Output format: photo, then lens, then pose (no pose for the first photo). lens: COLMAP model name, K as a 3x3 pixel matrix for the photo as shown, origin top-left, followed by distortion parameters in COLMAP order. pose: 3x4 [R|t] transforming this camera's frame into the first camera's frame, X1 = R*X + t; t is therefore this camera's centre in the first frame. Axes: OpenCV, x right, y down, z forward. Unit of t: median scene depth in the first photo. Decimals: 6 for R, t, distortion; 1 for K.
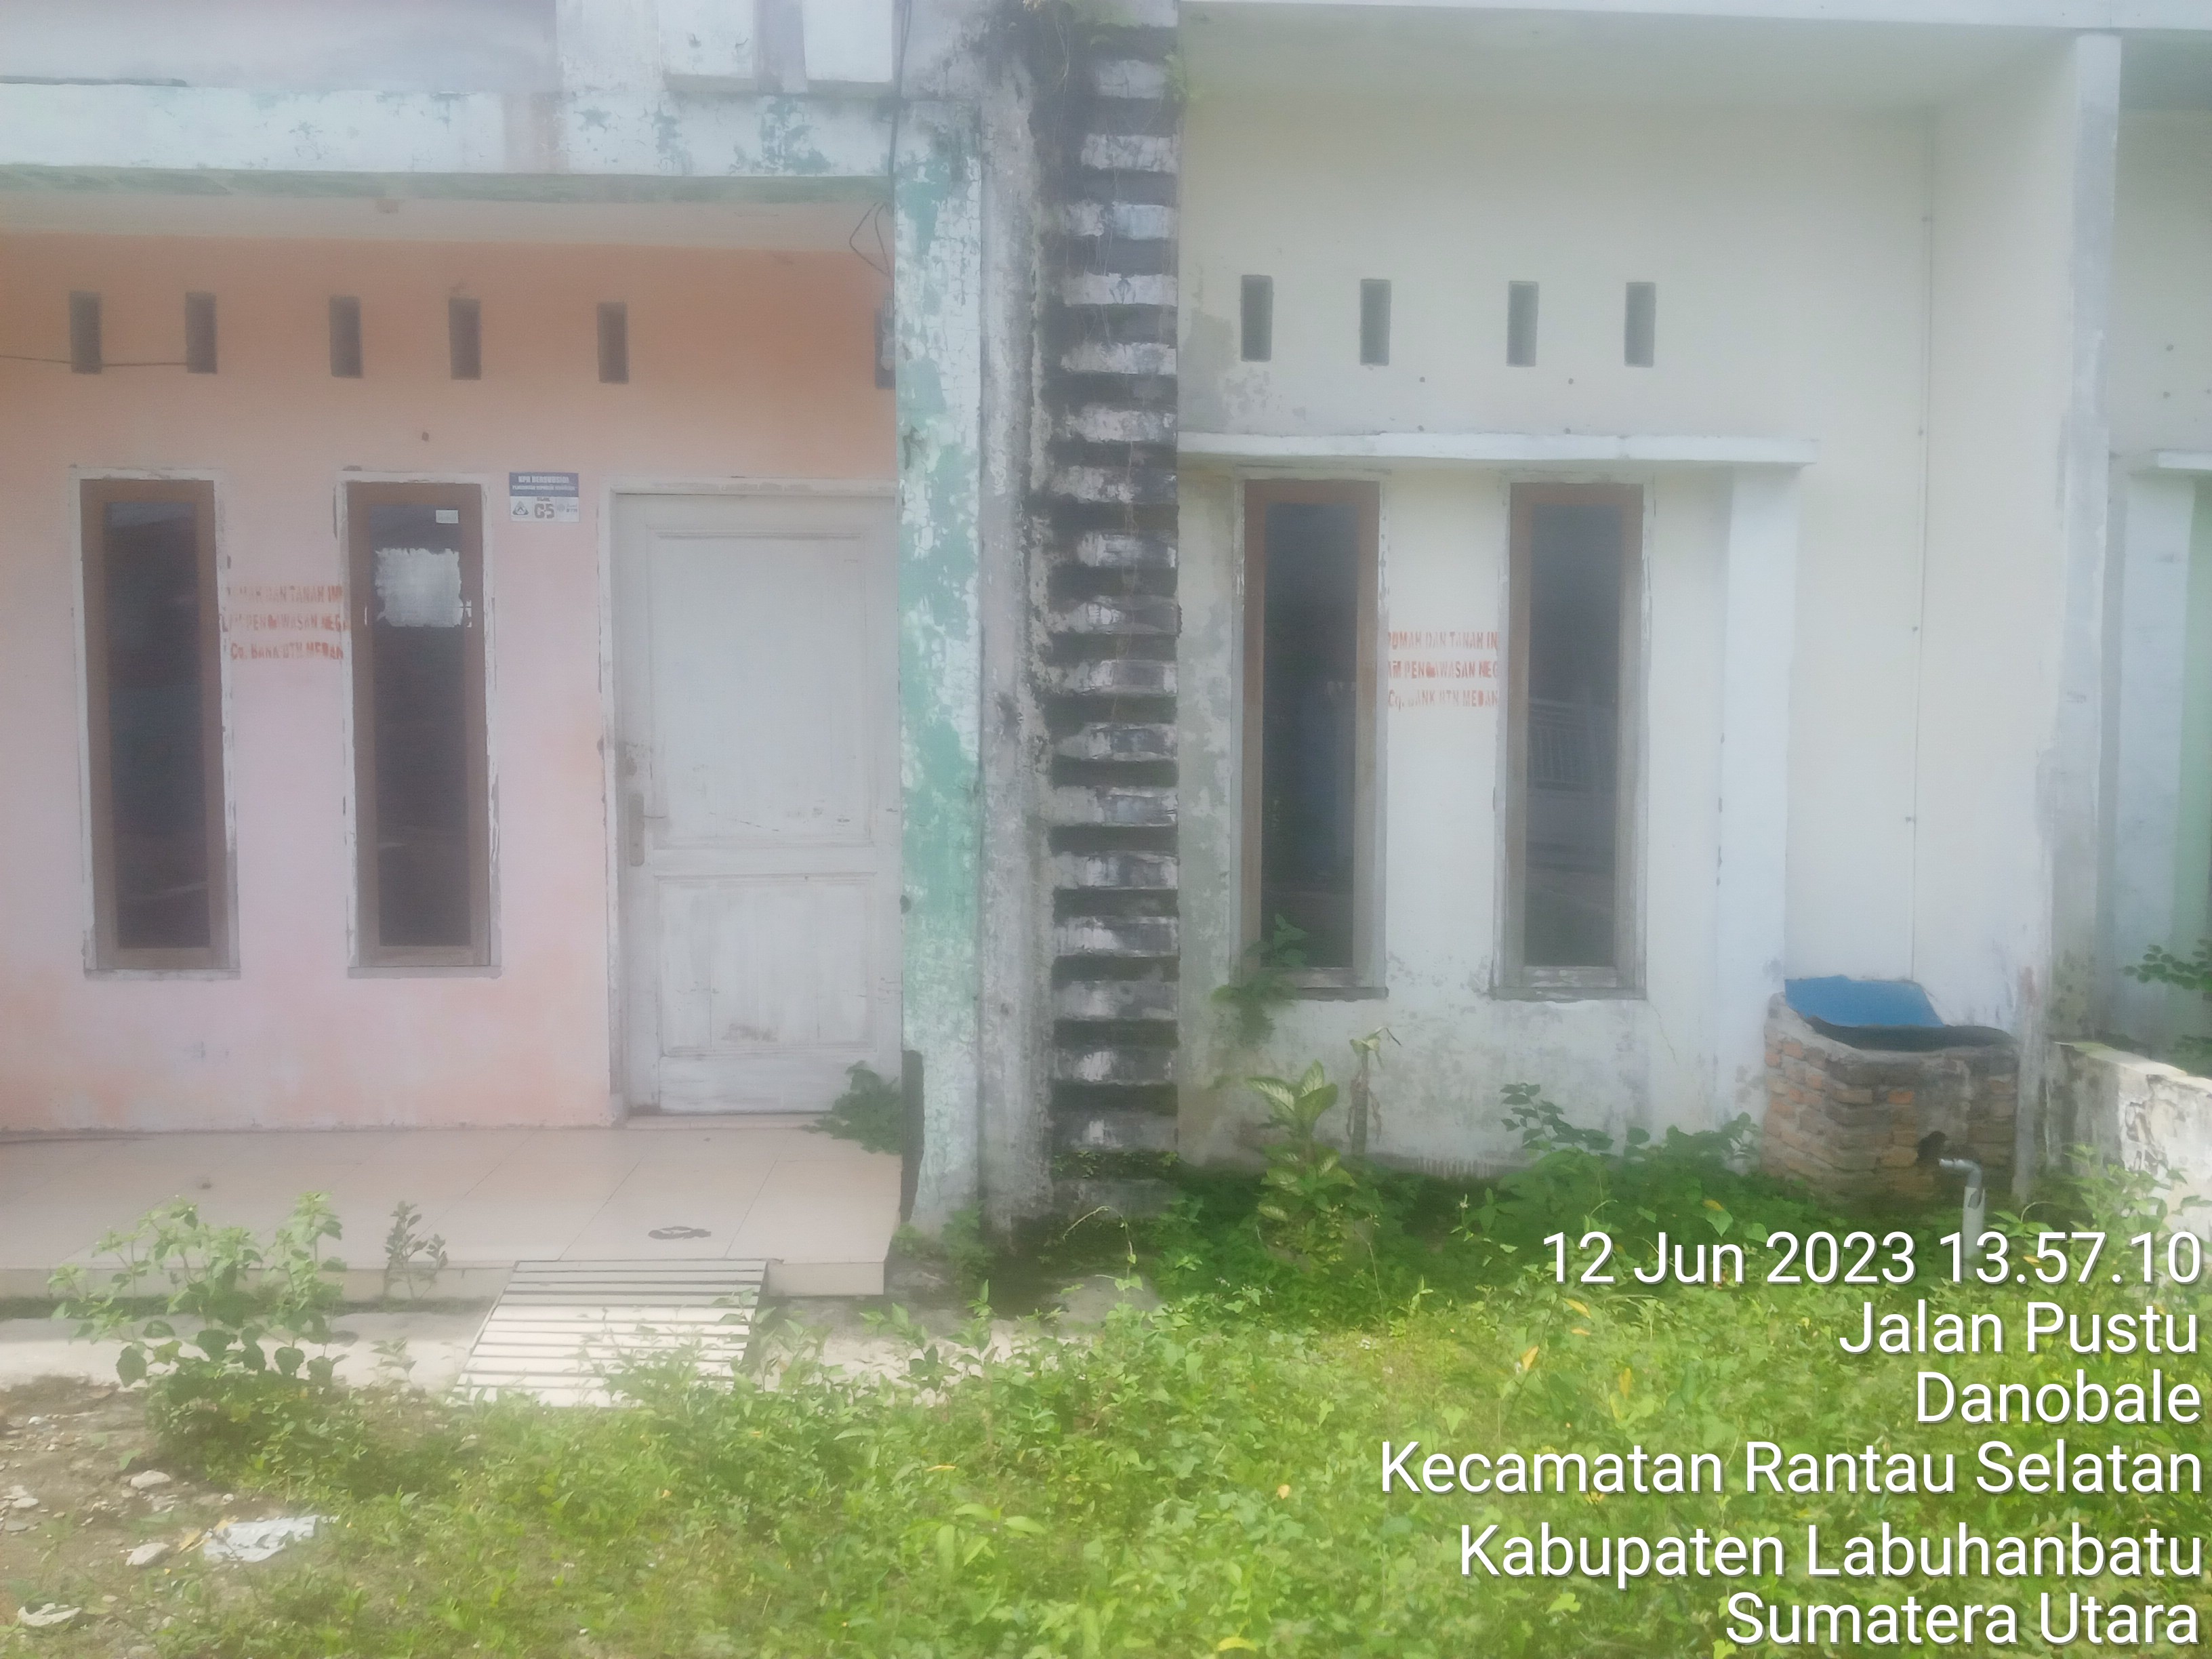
lens RADIAL K [[1826.6, 0, 1088.4], [0, 1826.6, 834.6], [0, 0, 1]] dist [0.112013, -0.191309]
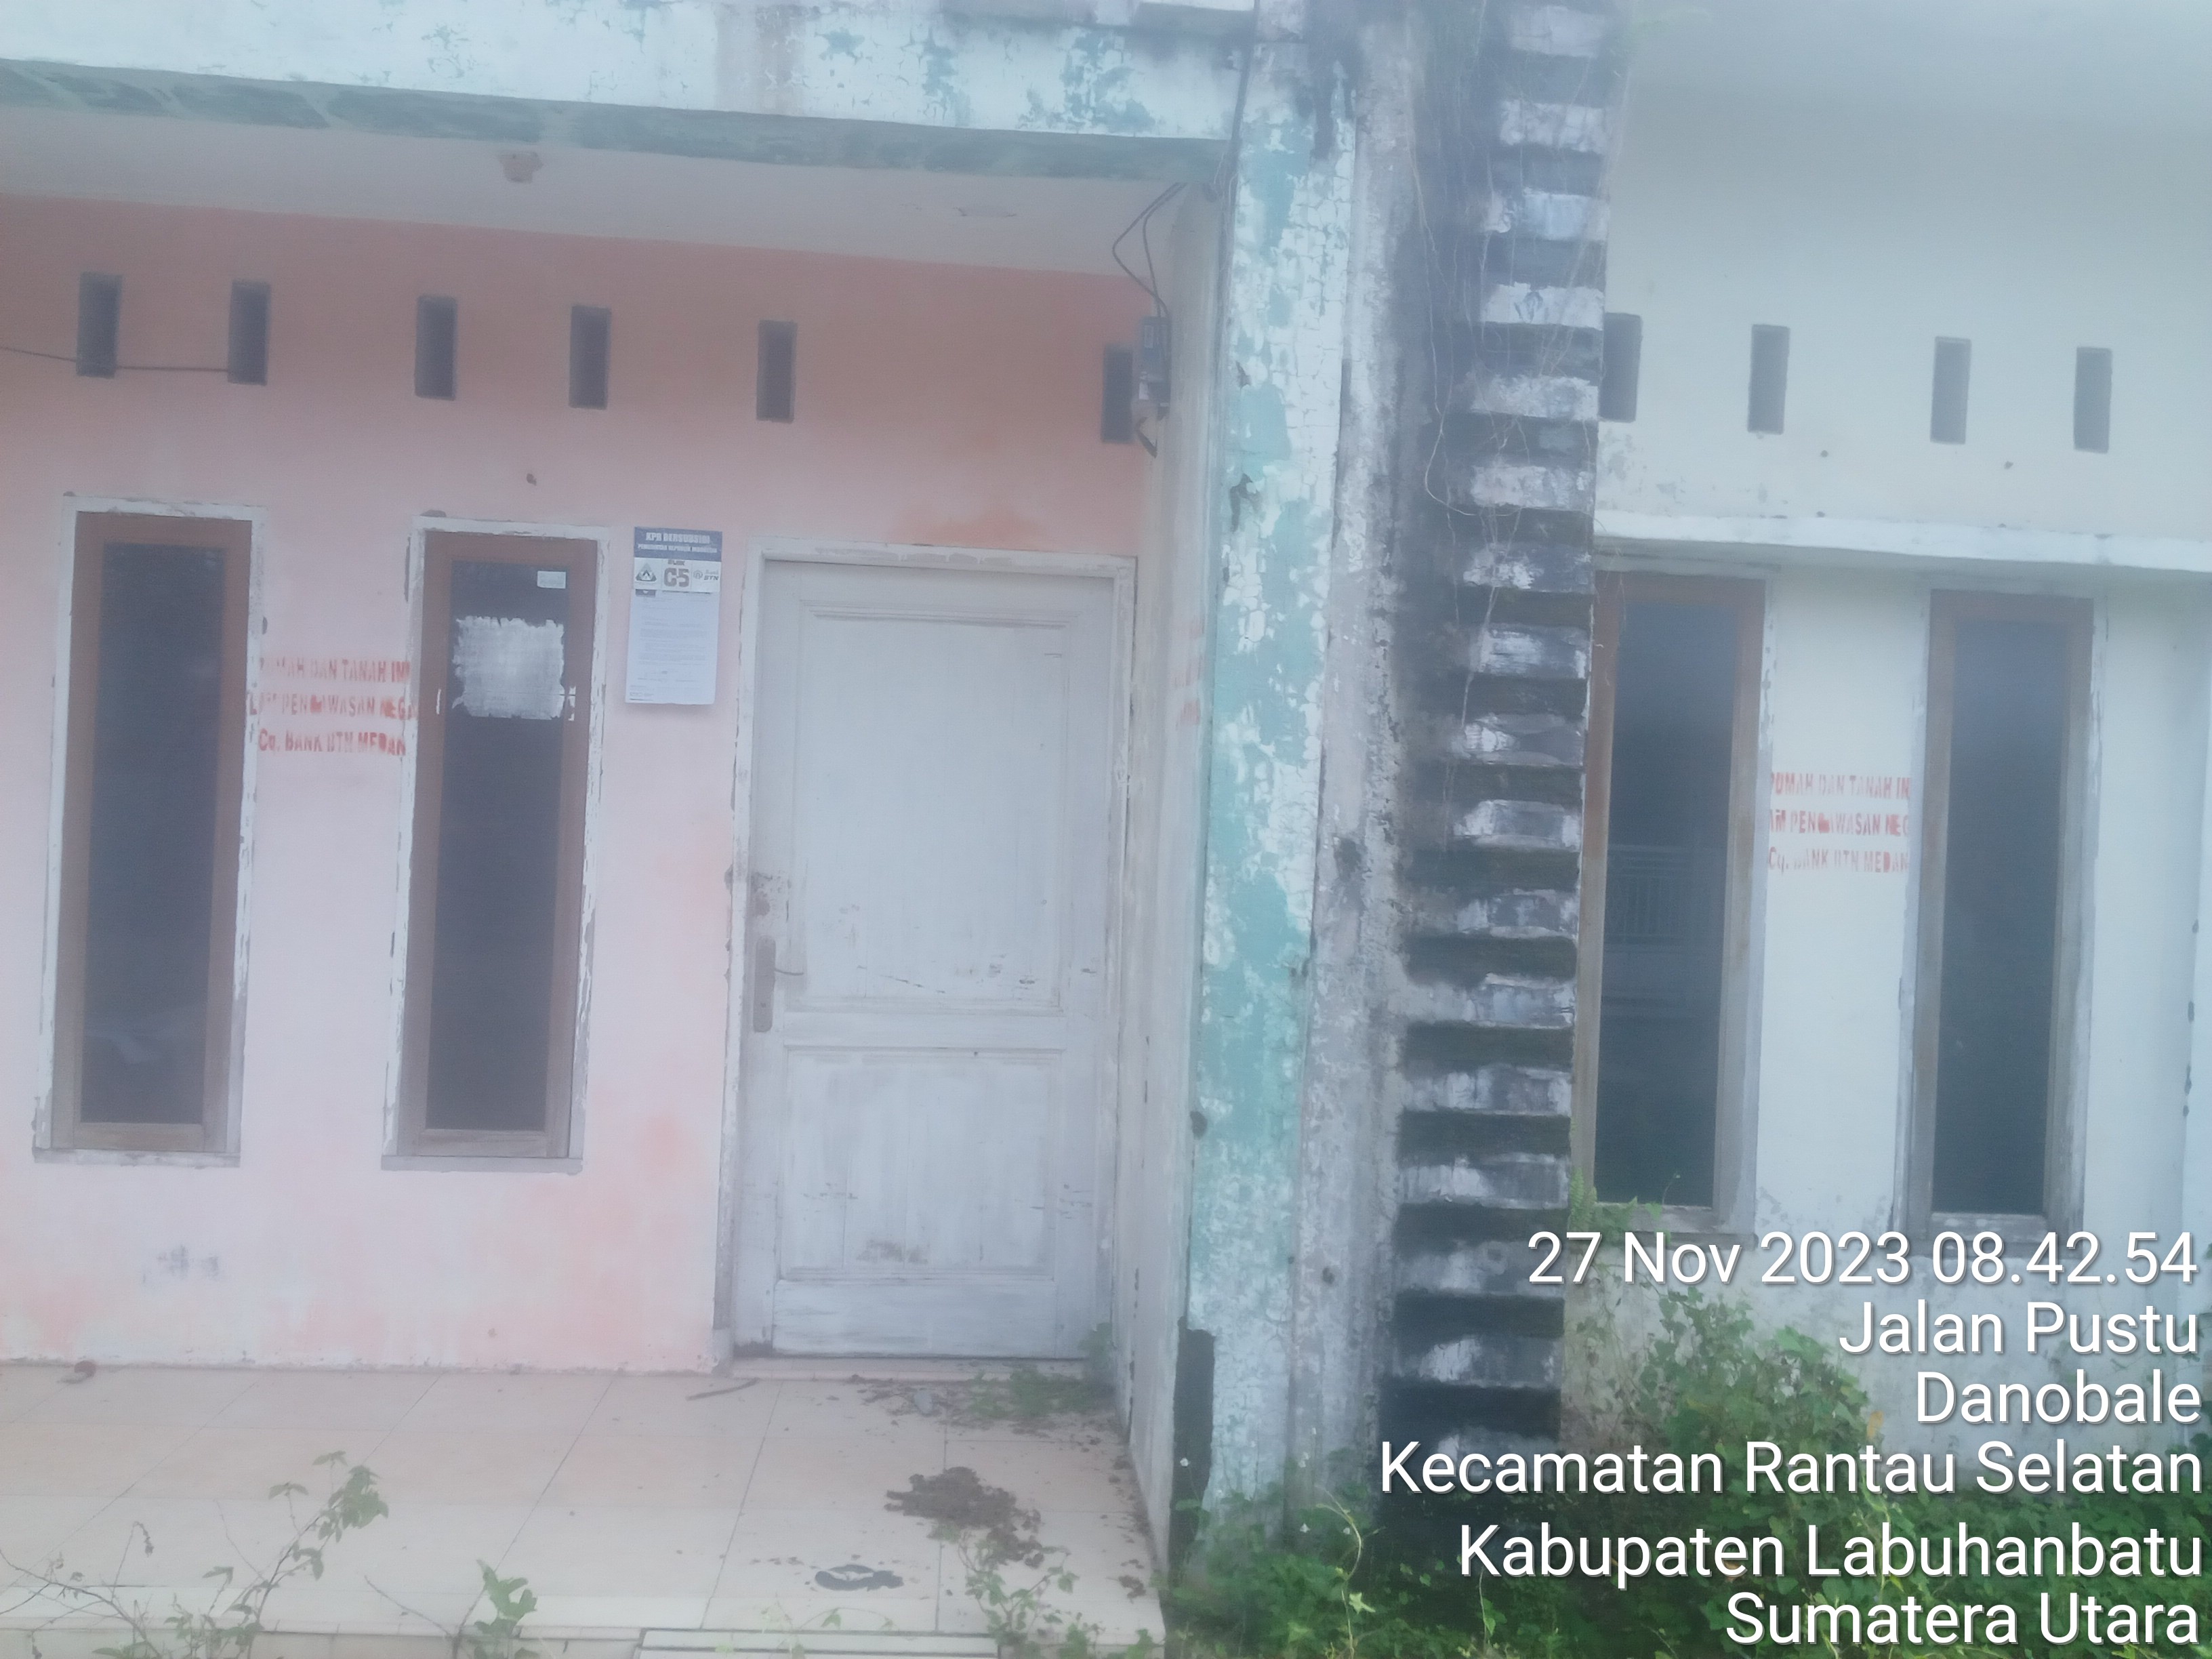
lens RADIAL K [[1808.1, 0, 1089.4], [0, 1808.1, 820.7], [0, 0, 1]] dist [0.107806, -0.183442]
pose [[0.998689, 0.038049, 0.034249, -0.171194], [-0.035642, 0.997025, -0.068339, -0.030634], [-0.036747, 0.067029, 0.997074, 0.275268]]
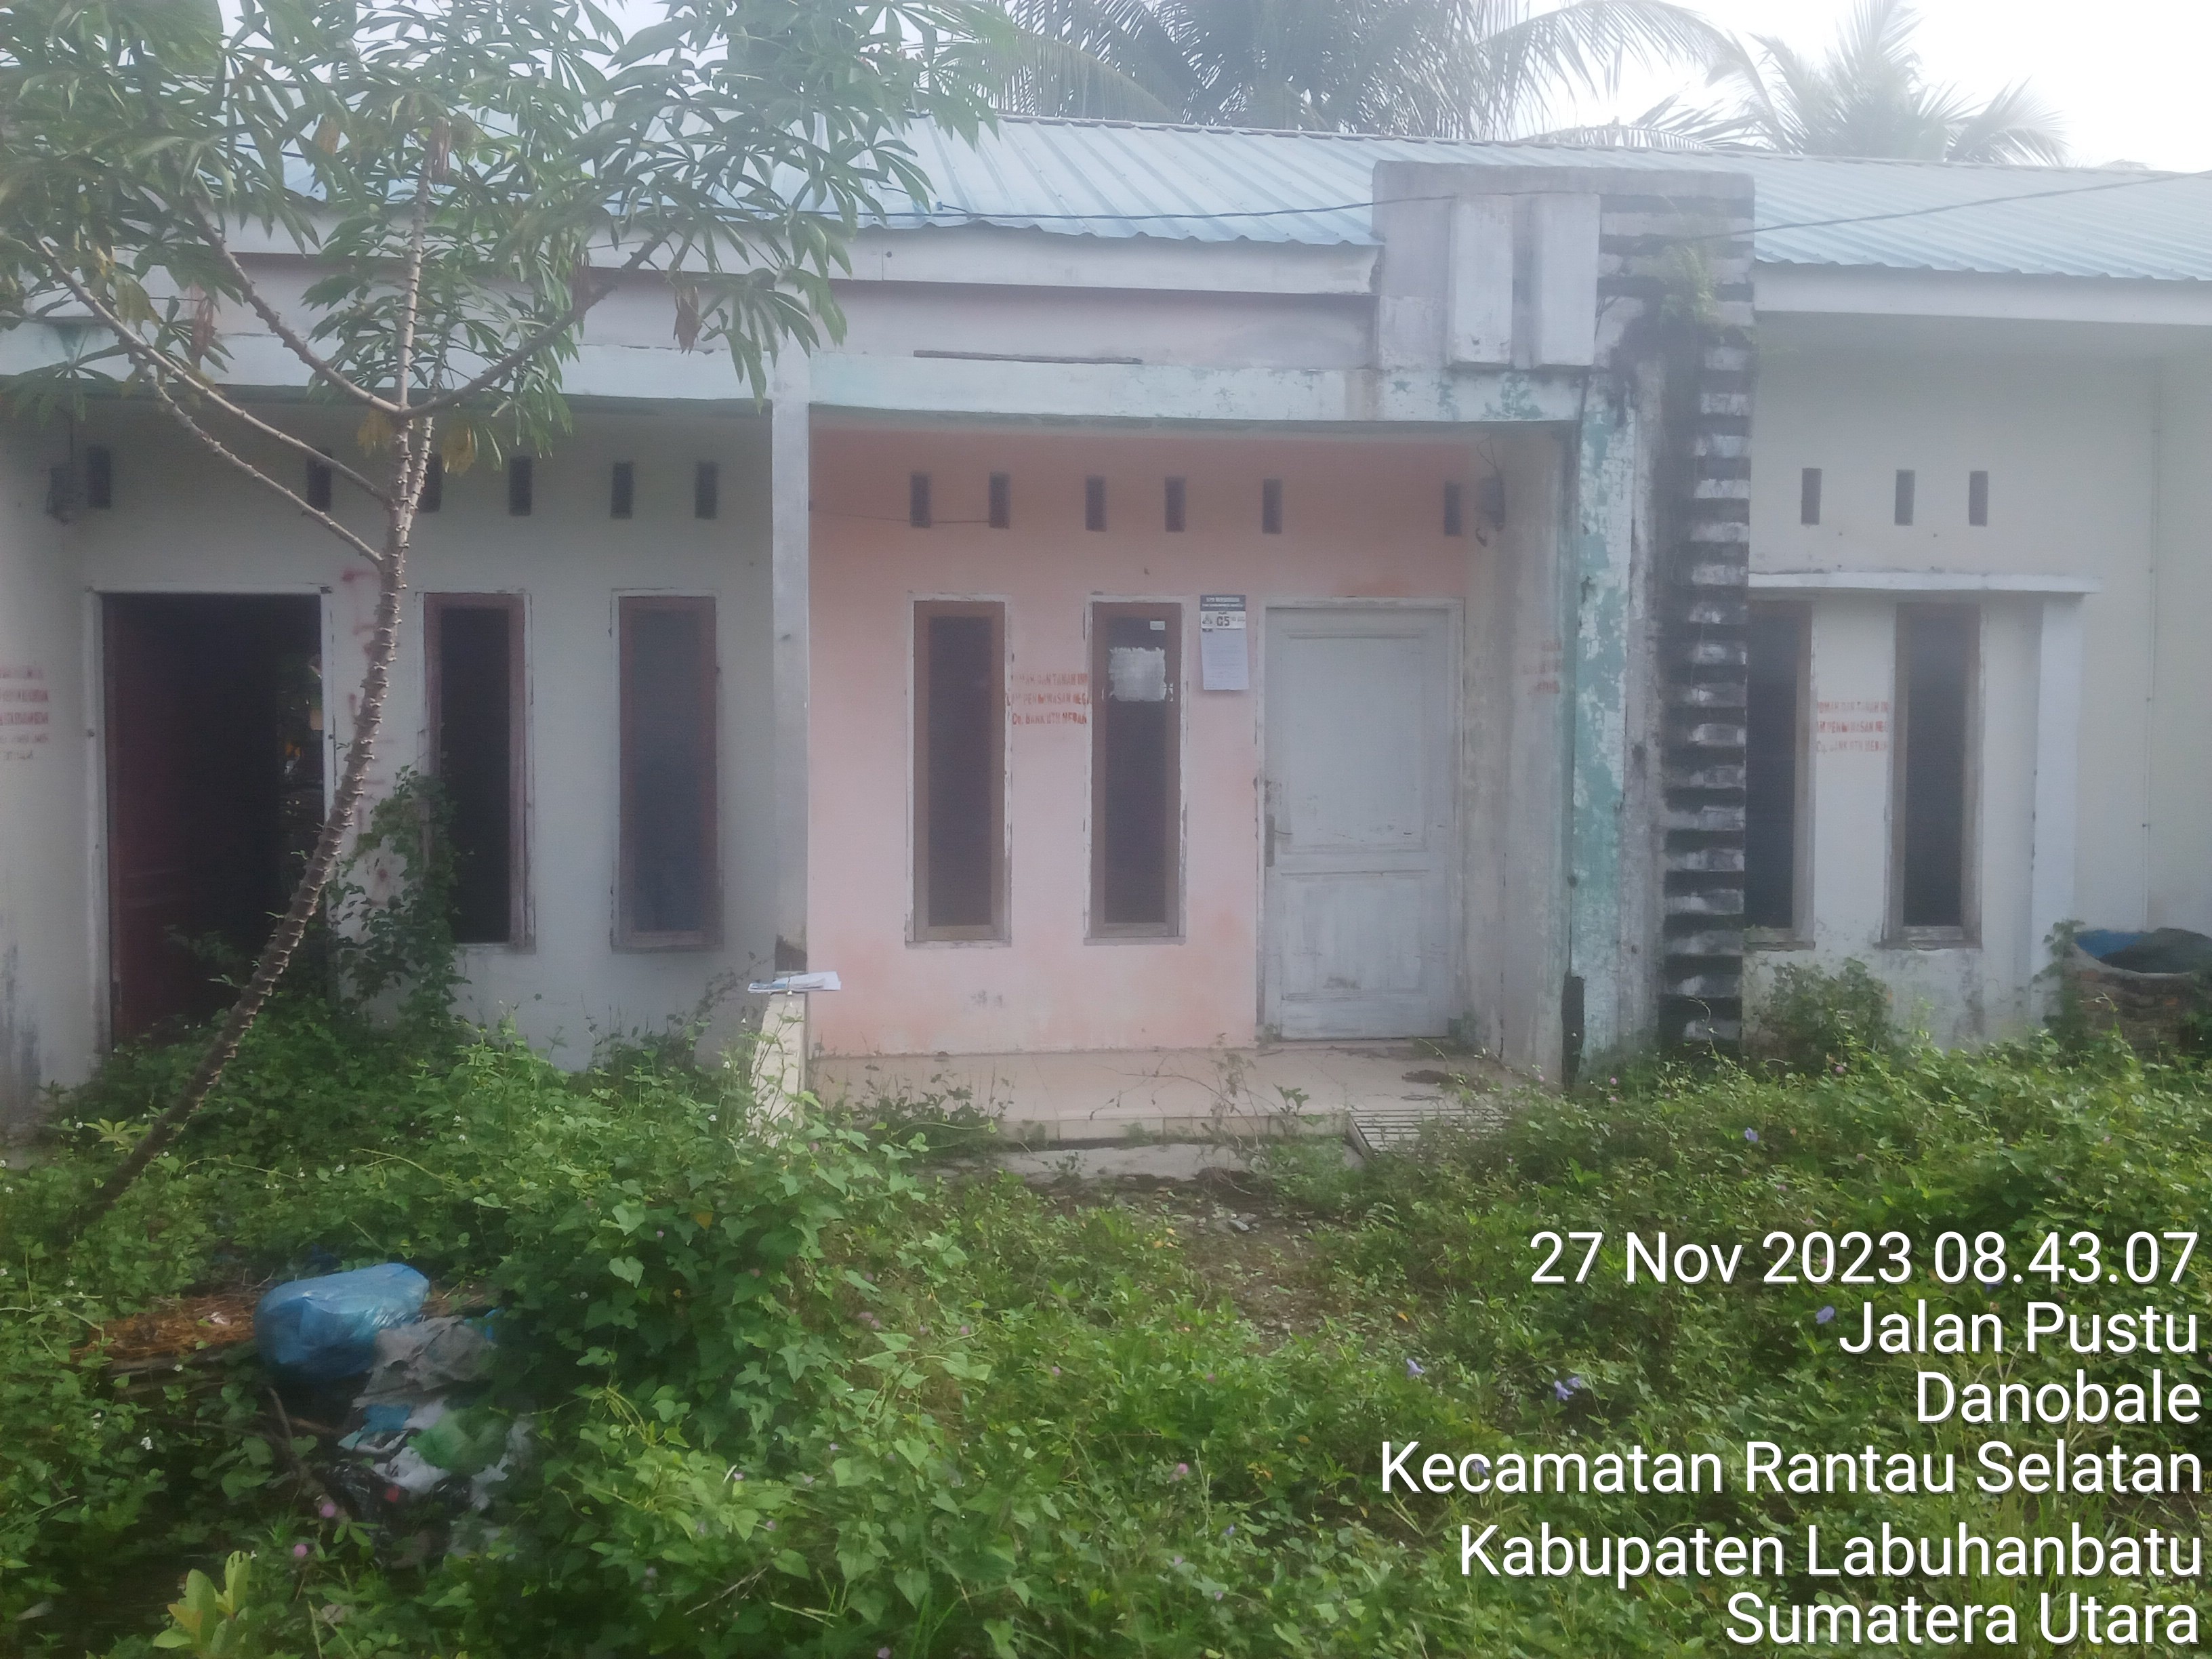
lens RADIAL K [[1826.6, 0, 1088.4], [0, 1826.6, 834.6], [0, 0, 1]] dist [0.112013, -0.191309]
pose [[0.996683, -0.008194, 0.080964, -0.626322], [0.010016, 0.999705, -0.022126, 0.028074], [-0.080759, 0.022864, 0.996471, -0.509316]]
